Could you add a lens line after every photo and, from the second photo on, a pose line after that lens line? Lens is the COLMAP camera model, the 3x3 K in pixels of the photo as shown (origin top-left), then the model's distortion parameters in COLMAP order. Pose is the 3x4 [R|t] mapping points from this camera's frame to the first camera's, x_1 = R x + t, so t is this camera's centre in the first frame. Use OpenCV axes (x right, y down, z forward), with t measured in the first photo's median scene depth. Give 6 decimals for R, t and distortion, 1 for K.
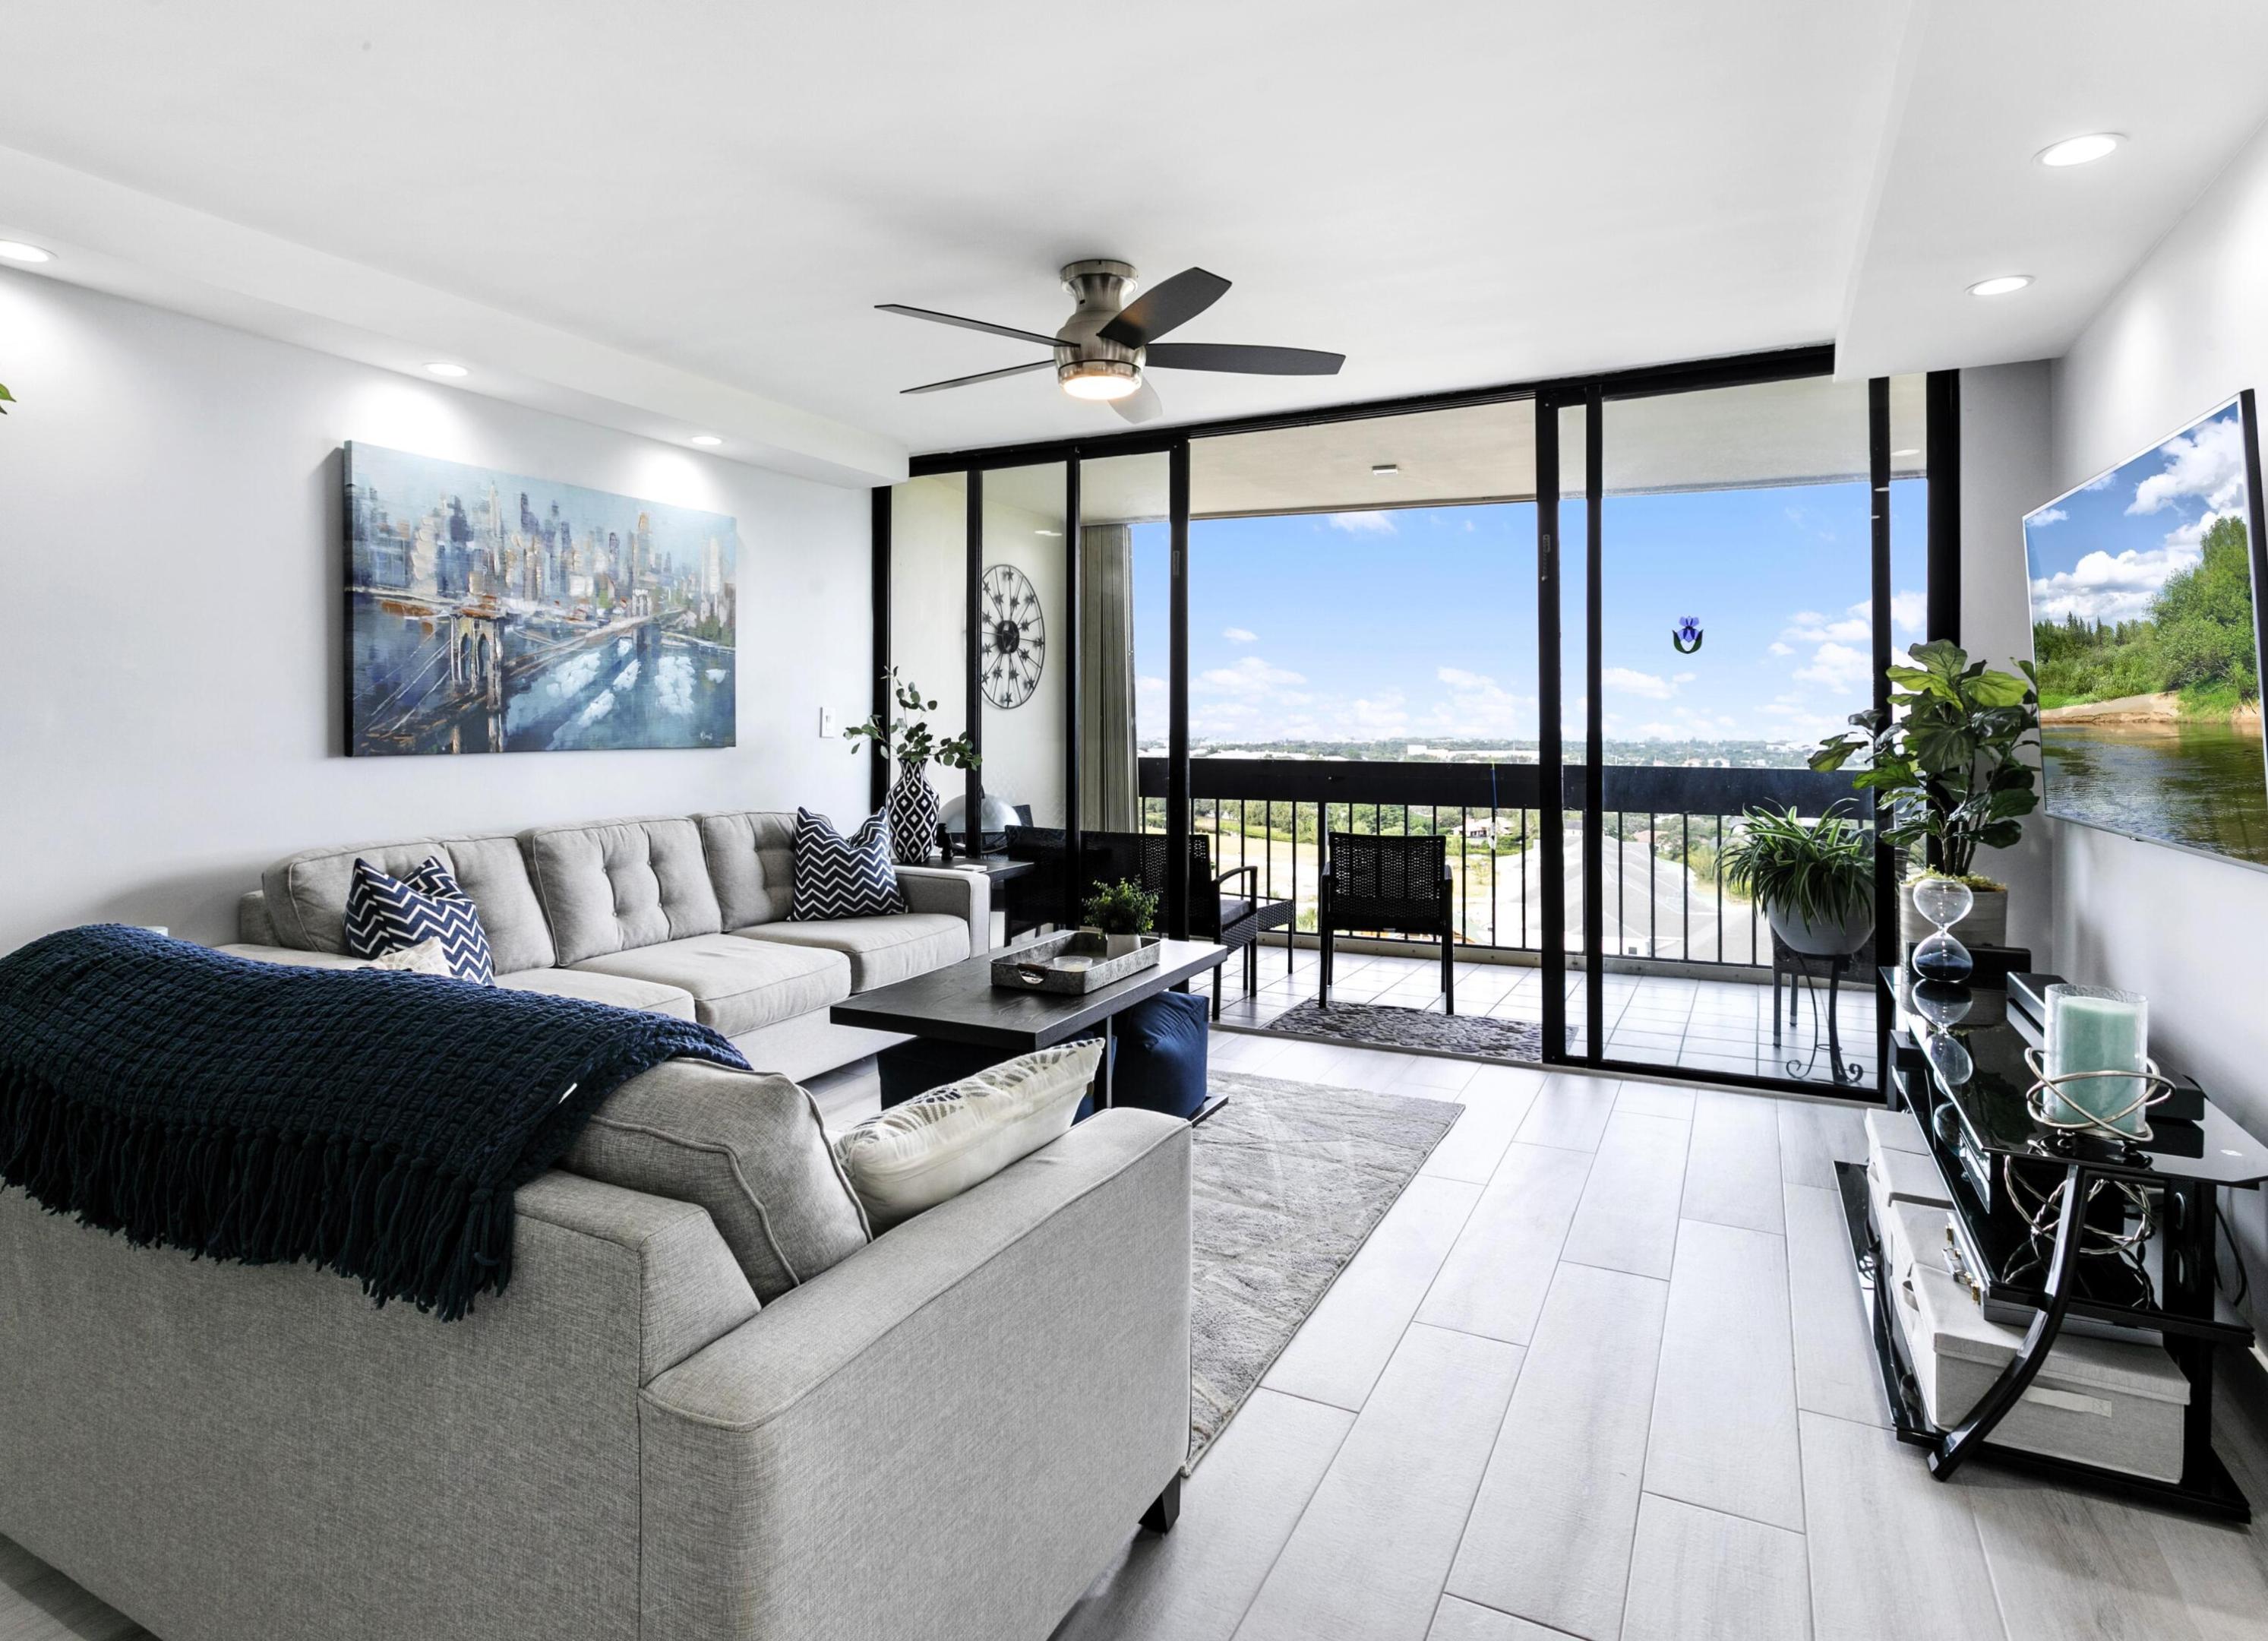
lens RADIAL K [[1284.3, 0, 1111.0], [0, 1284.3, 723.0], [0, 0, 1]] dist [0.008503, 0.002306]
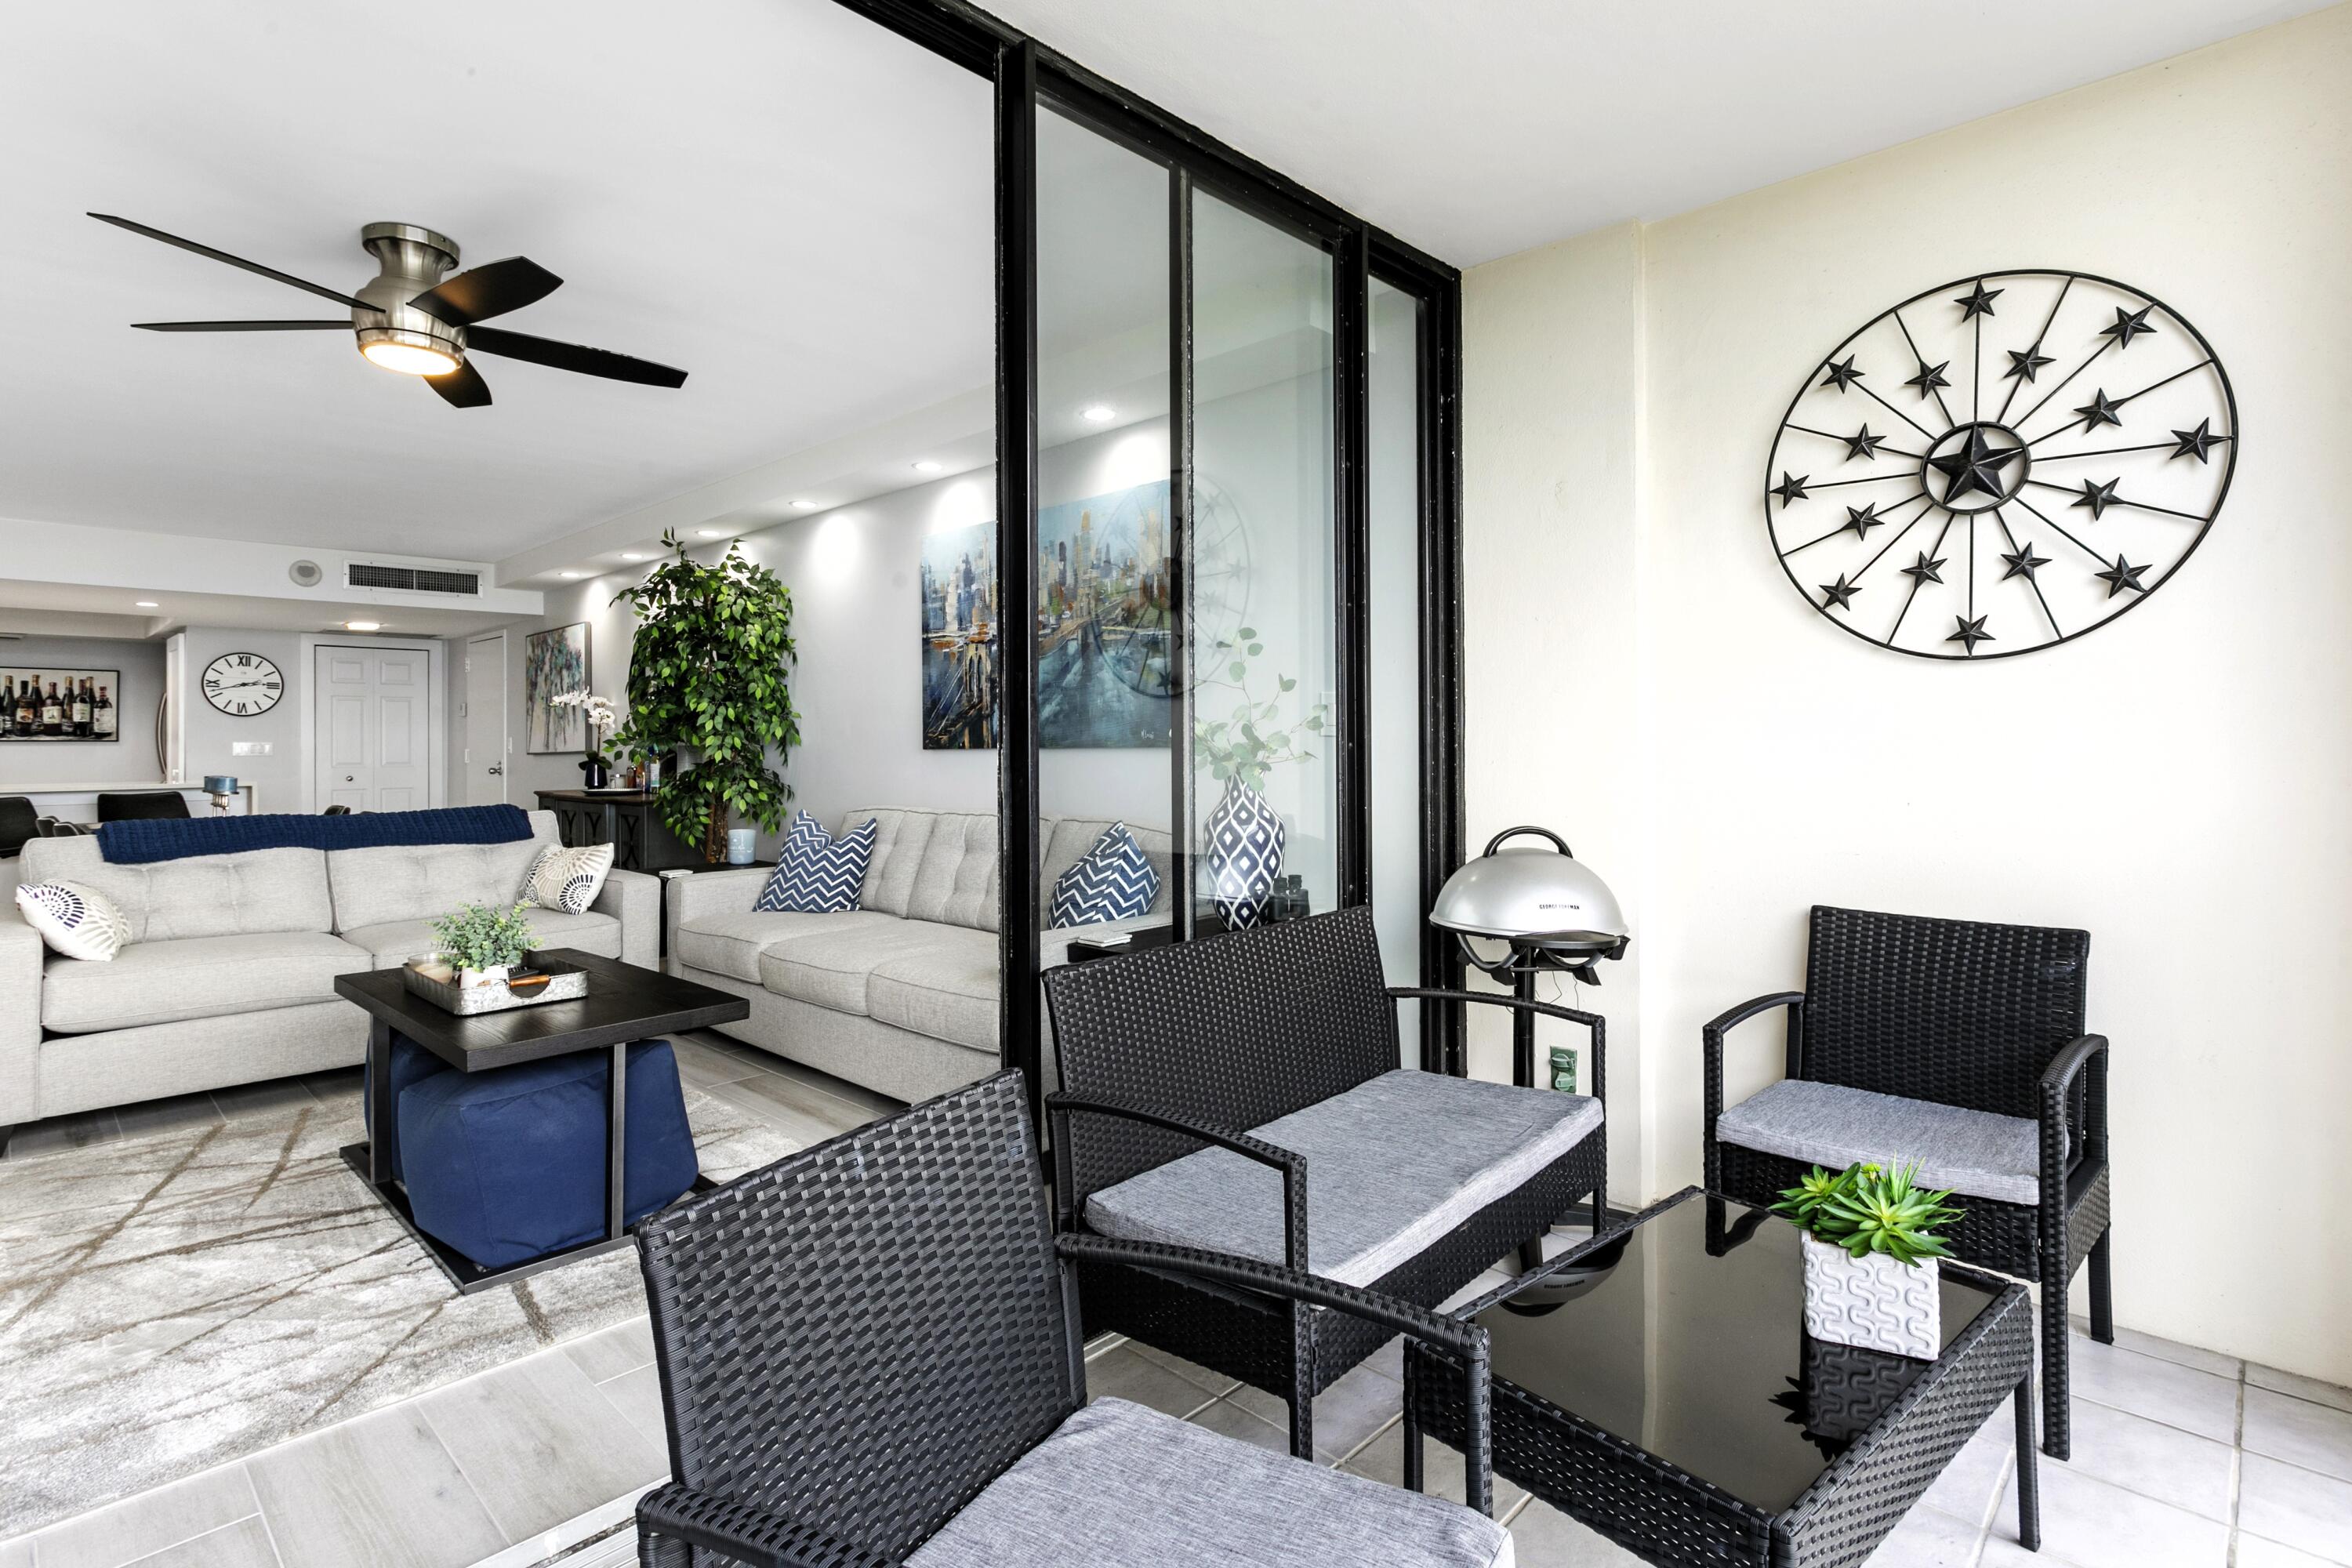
lens RADIAL K [[1134.7, 0, 1165.3], [0, 1134.7, 735.2], [0, 0, 1]] dist [0.003589, 0.001985]
pose [[-0.294850, -0.005802, -0.955526, 0.482355], [0.007316, 0.999939, -0.008329, 0.018954], [0.955516, -0.009447, -0.294789, 1.376853]]
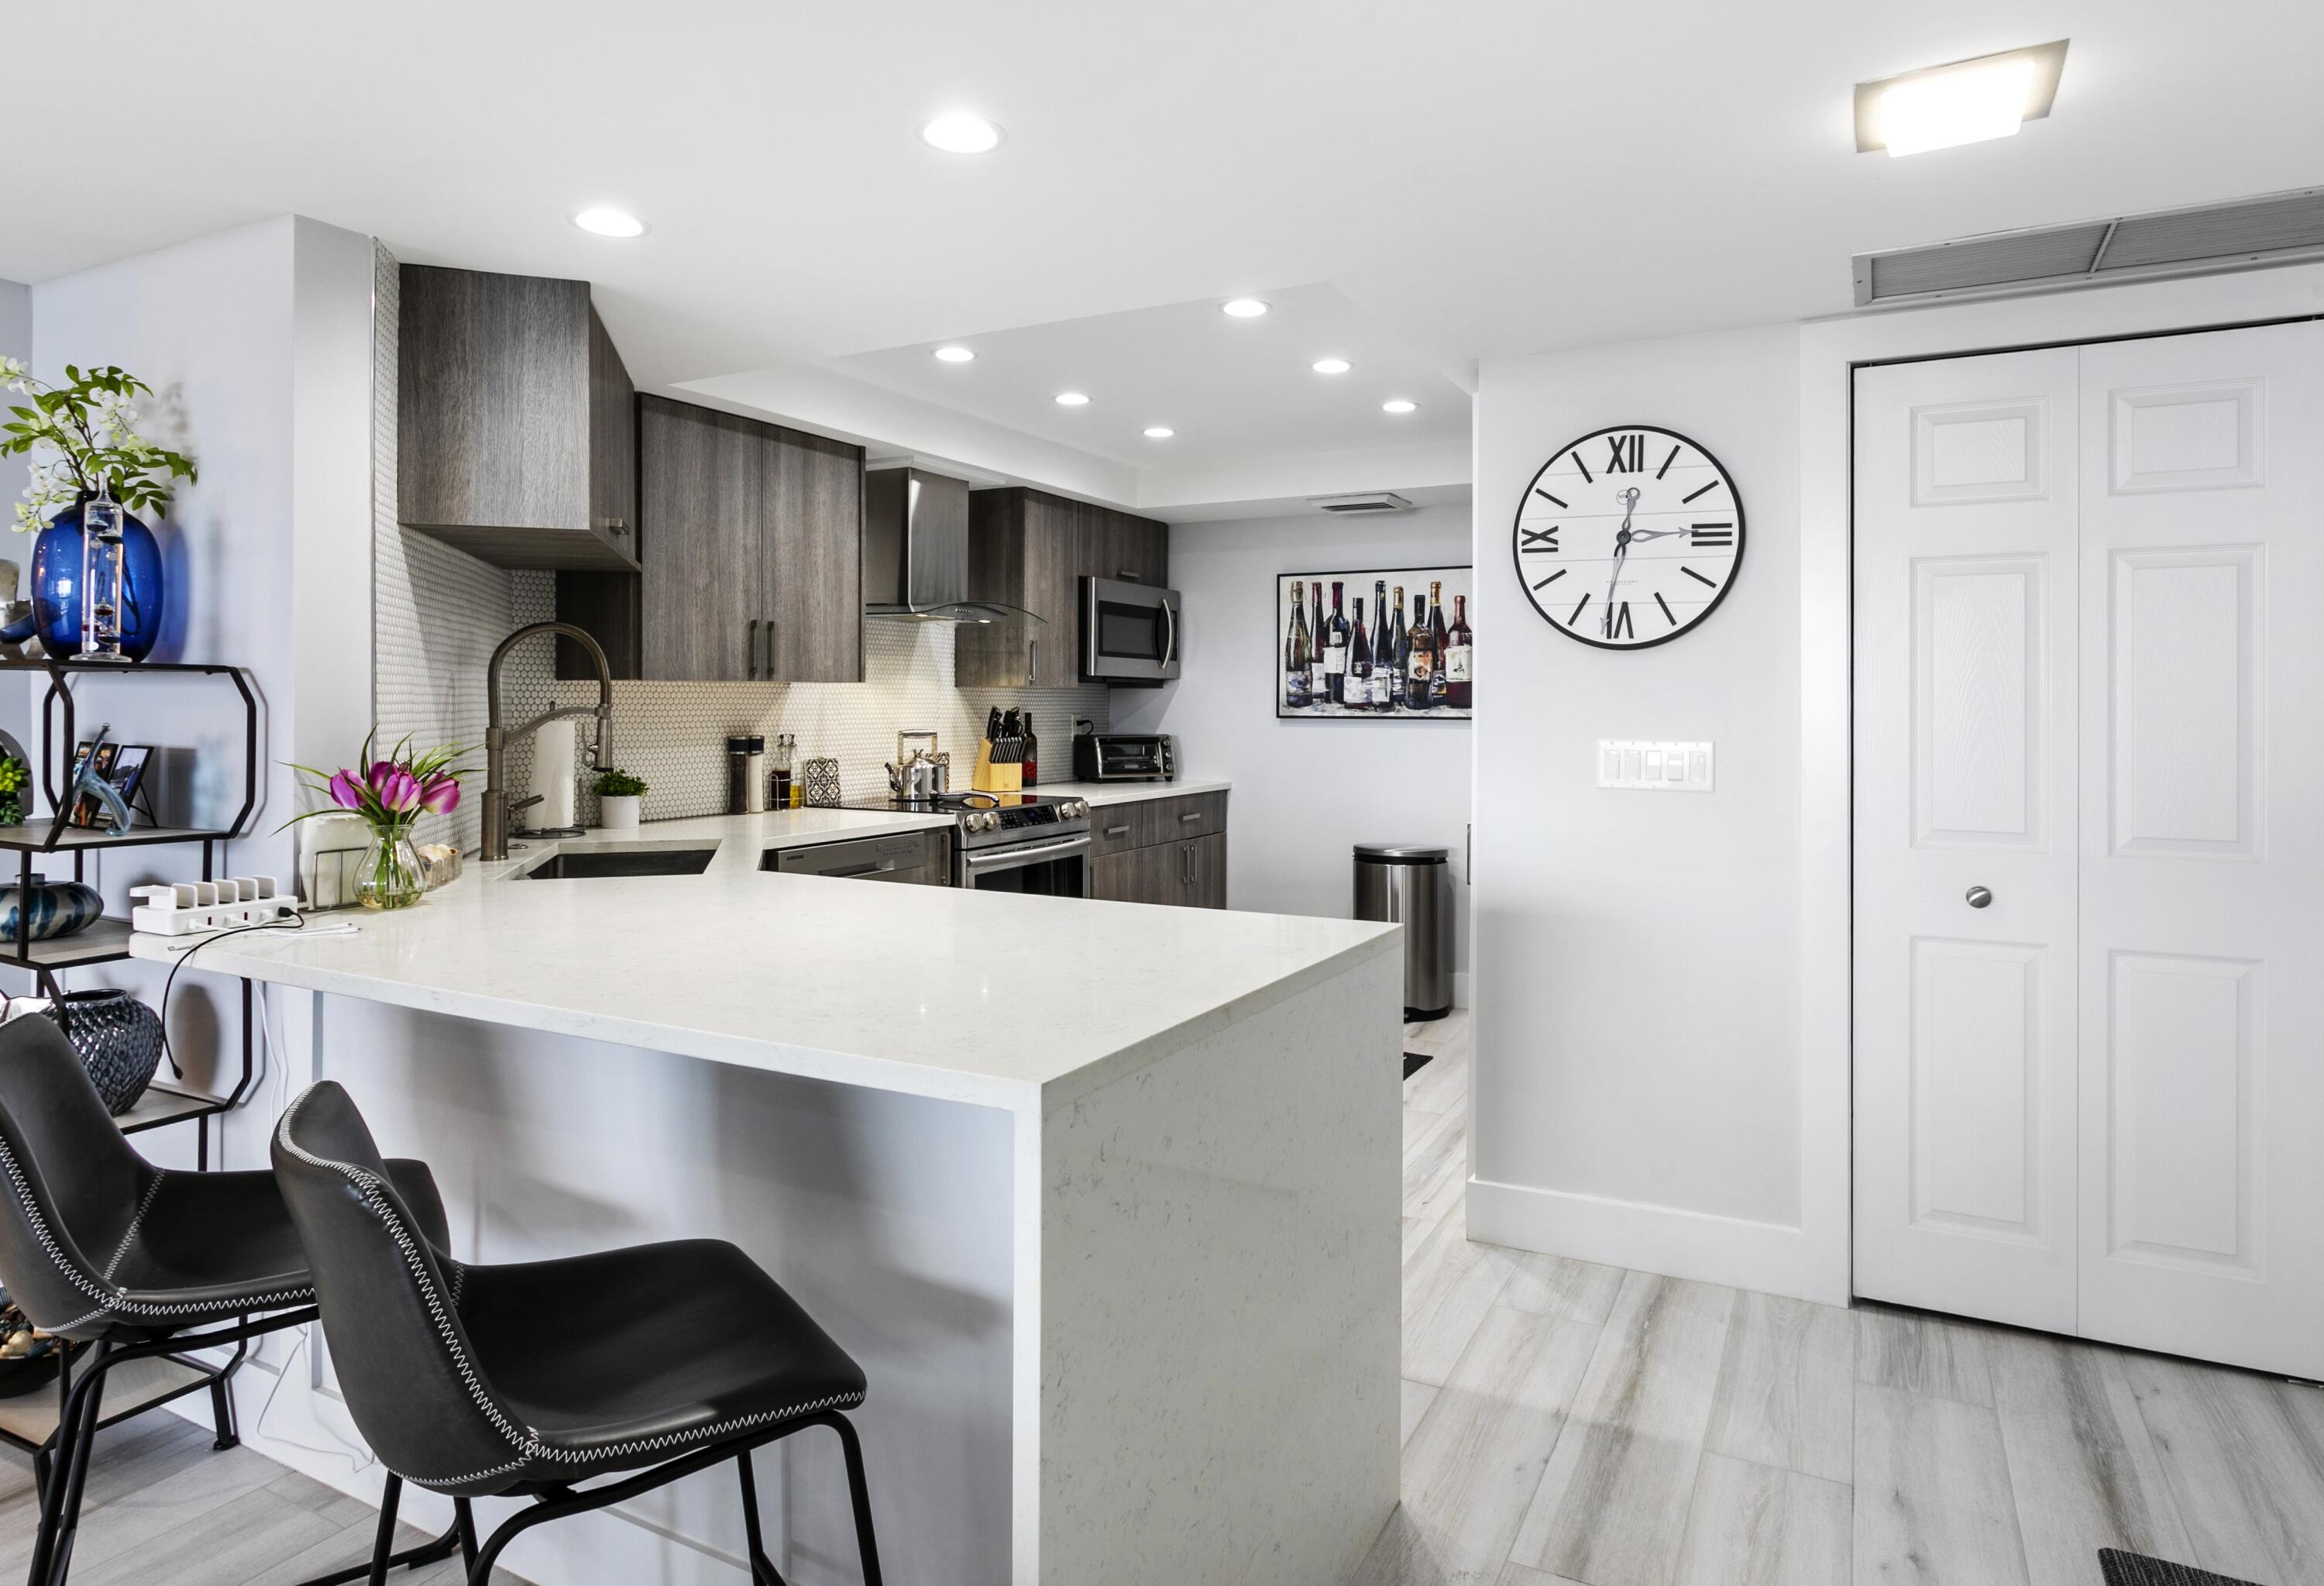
lens RADIAL K [[1309.8, 0, 1193.9], [0, 1309.8, 707.2], [0, 0, 1]] dist [-0.007184, 0.004000]
pose [[-0.999990, -0.003171, 0.003255, -0.769626], [-0.003170, 0.999995, 0.000079, -0.014246], [-0.003255, 0.000069, -0.999995, -0.143078]]
